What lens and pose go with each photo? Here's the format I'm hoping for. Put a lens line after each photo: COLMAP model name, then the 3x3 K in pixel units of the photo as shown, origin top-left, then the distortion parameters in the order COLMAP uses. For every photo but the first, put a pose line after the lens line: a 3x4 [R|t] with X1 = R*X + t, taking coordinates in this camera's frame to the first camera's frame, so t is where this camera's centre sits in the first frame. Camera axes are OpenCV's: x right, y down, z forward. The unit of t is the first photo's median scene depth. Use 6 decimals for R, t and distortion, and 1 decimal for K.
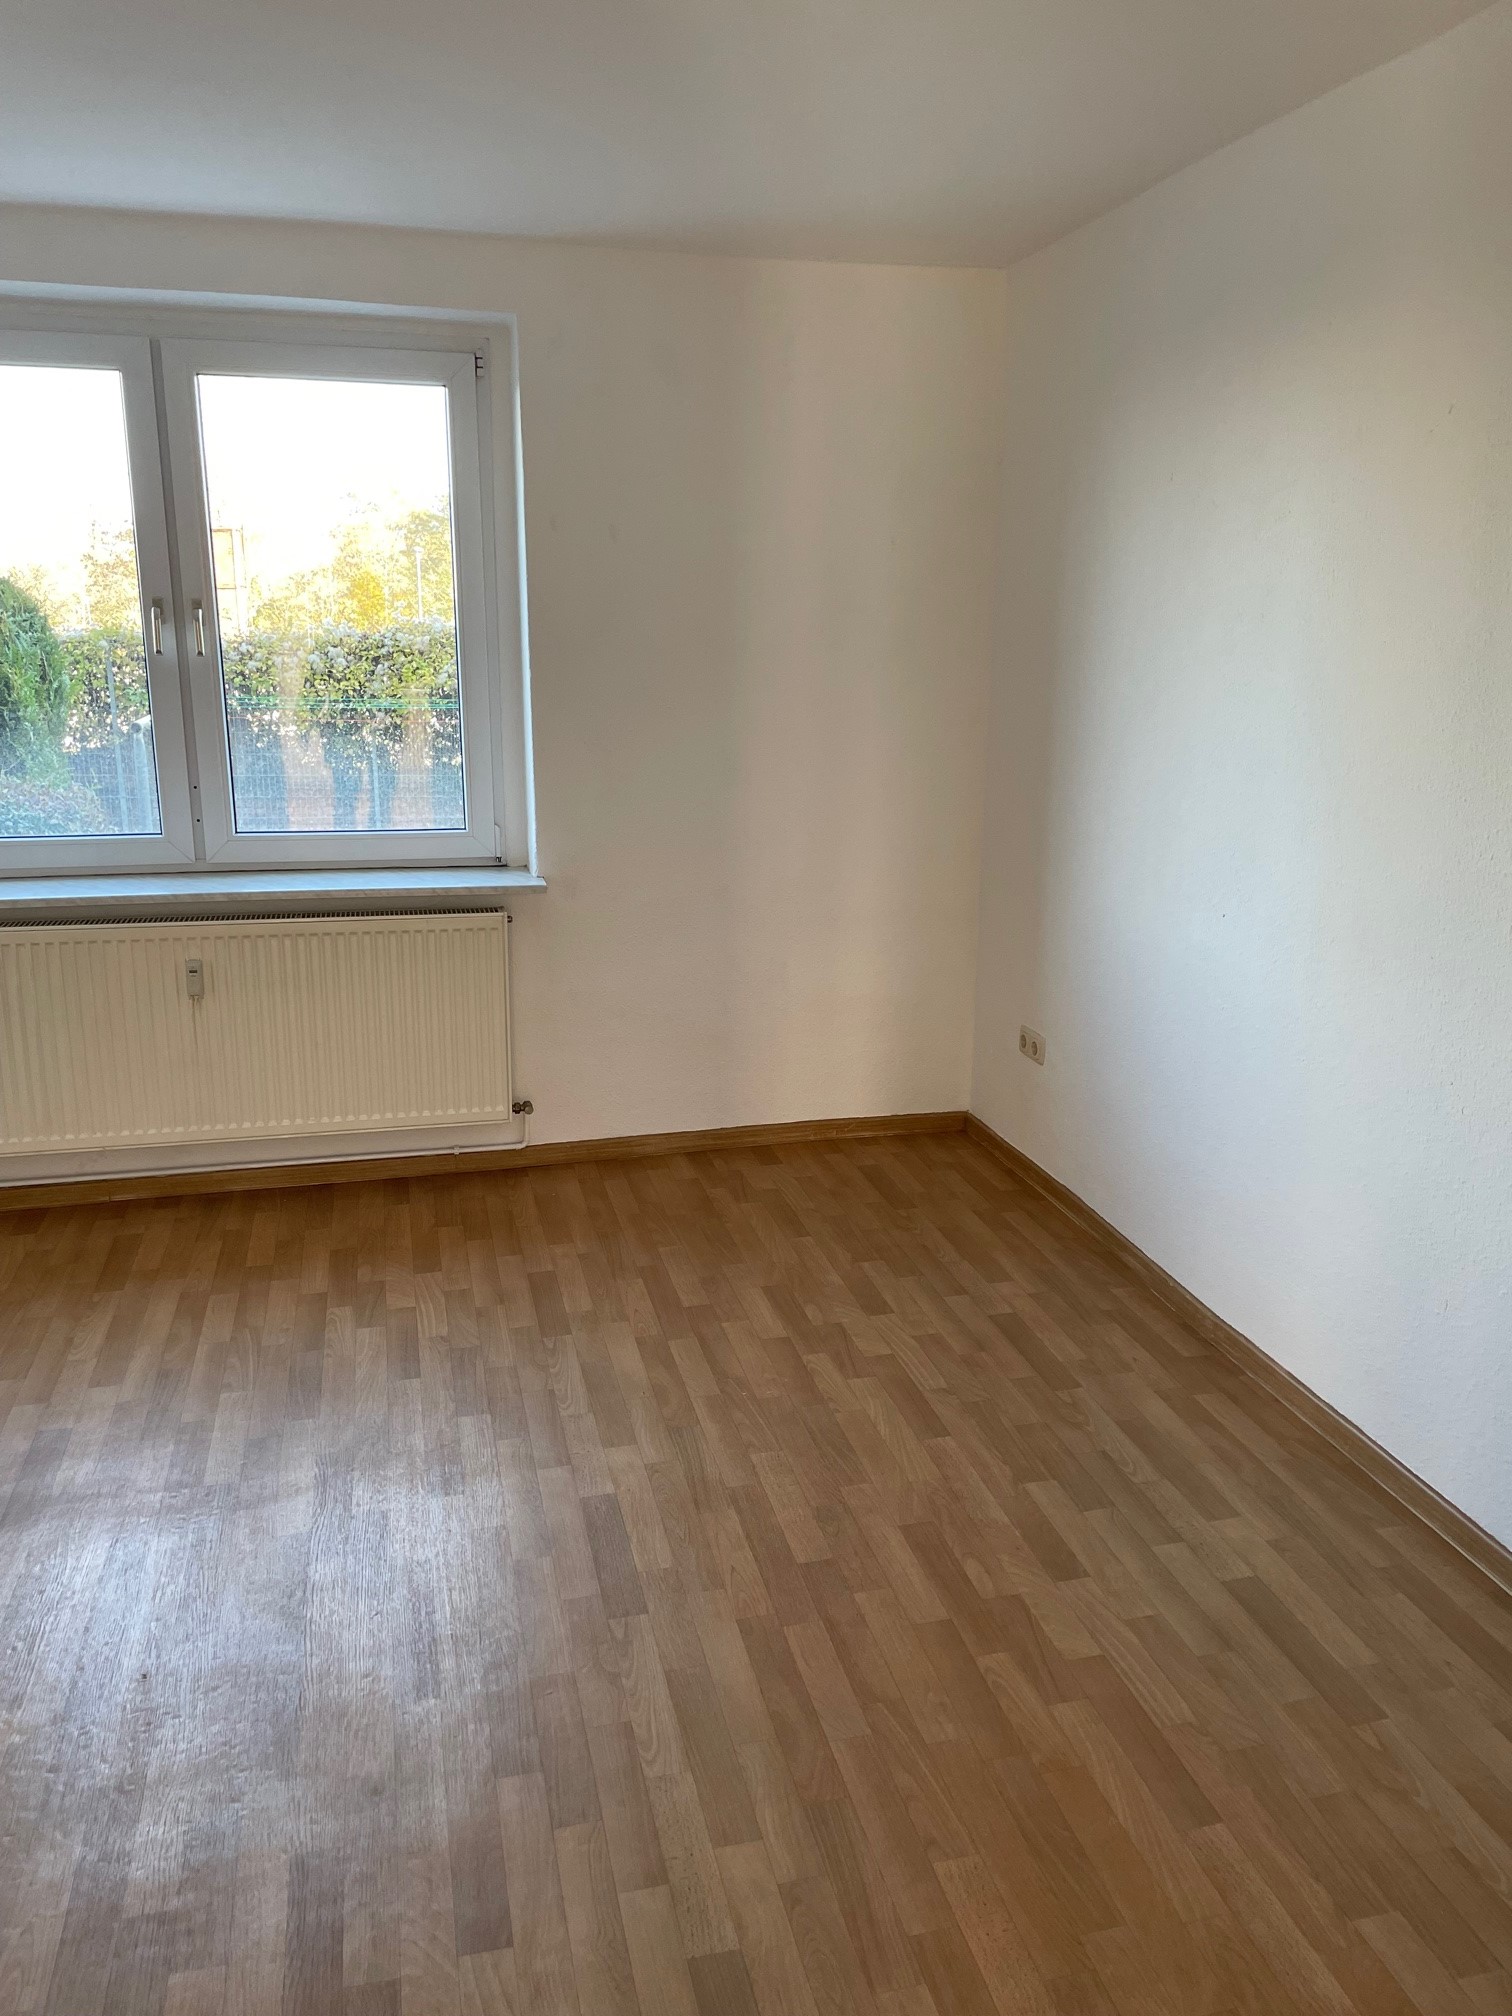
lens RADIAL K [[1504.2, 0, 741.1], [0, 1504.2, 989.9], [0, 0, 1]] dist [0.075568, -0.093863]
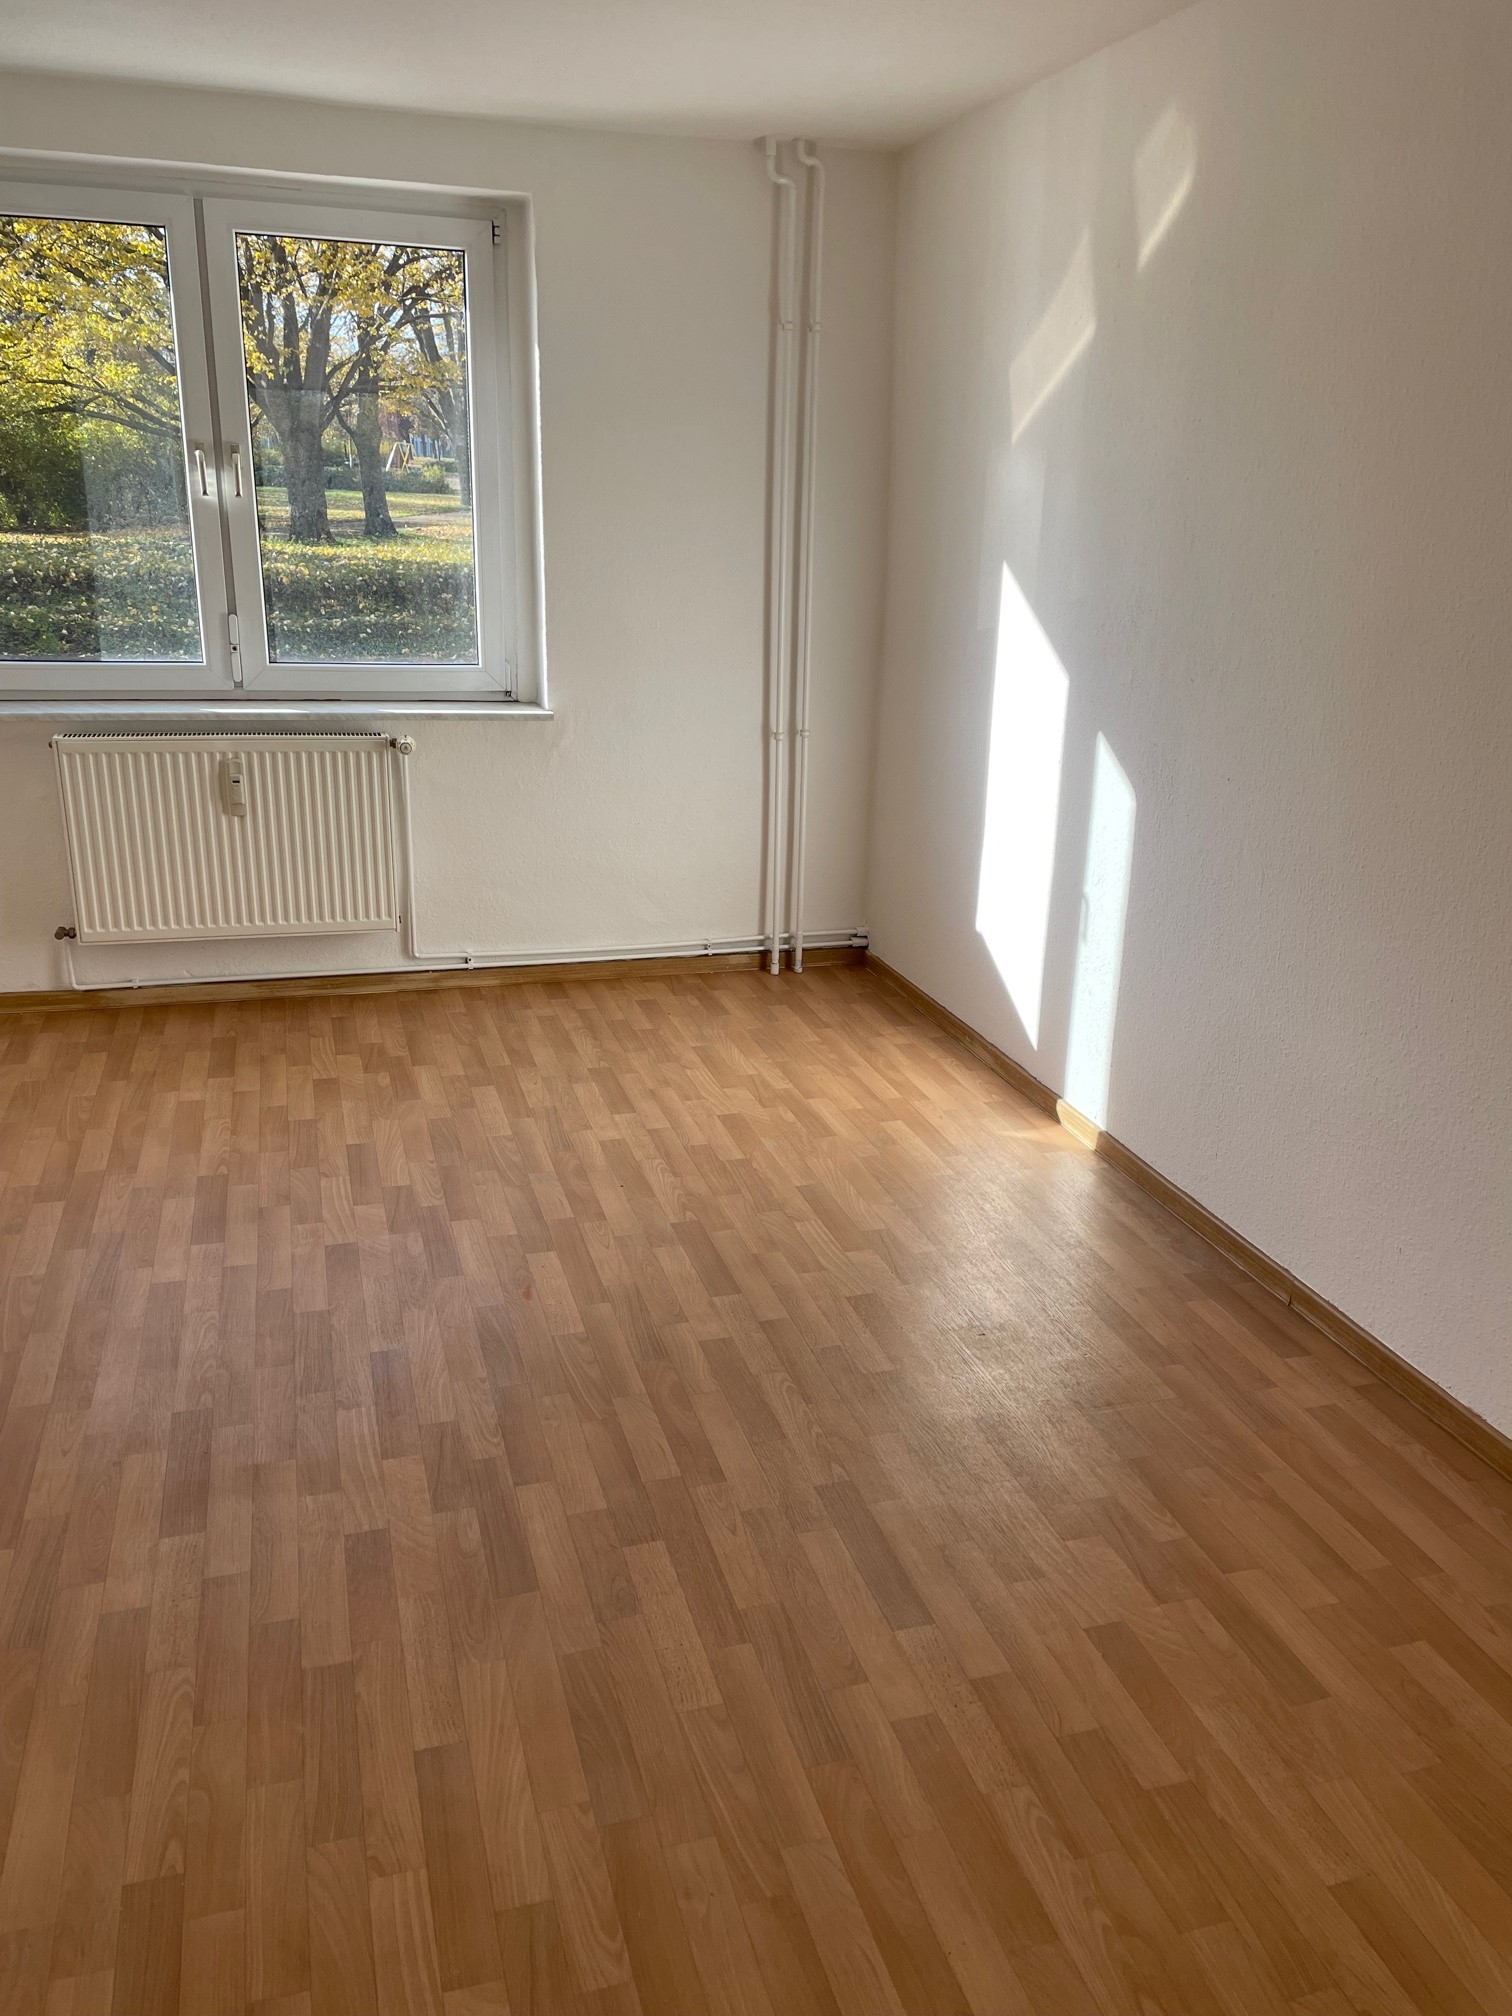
lens RADIAL K [[1504.2, 0, 783.5], [0, 1504.2, 1018.5], [0, 0, 1]] dist [0.075568, -0.093863]
pose [[-0.996326, -0.009965, -0.085056, -0.106569], [-0.054594, 0.839123, 0.541195, -0.458575], [0.065980, 0.543850, -0.836585, 1.876554]]
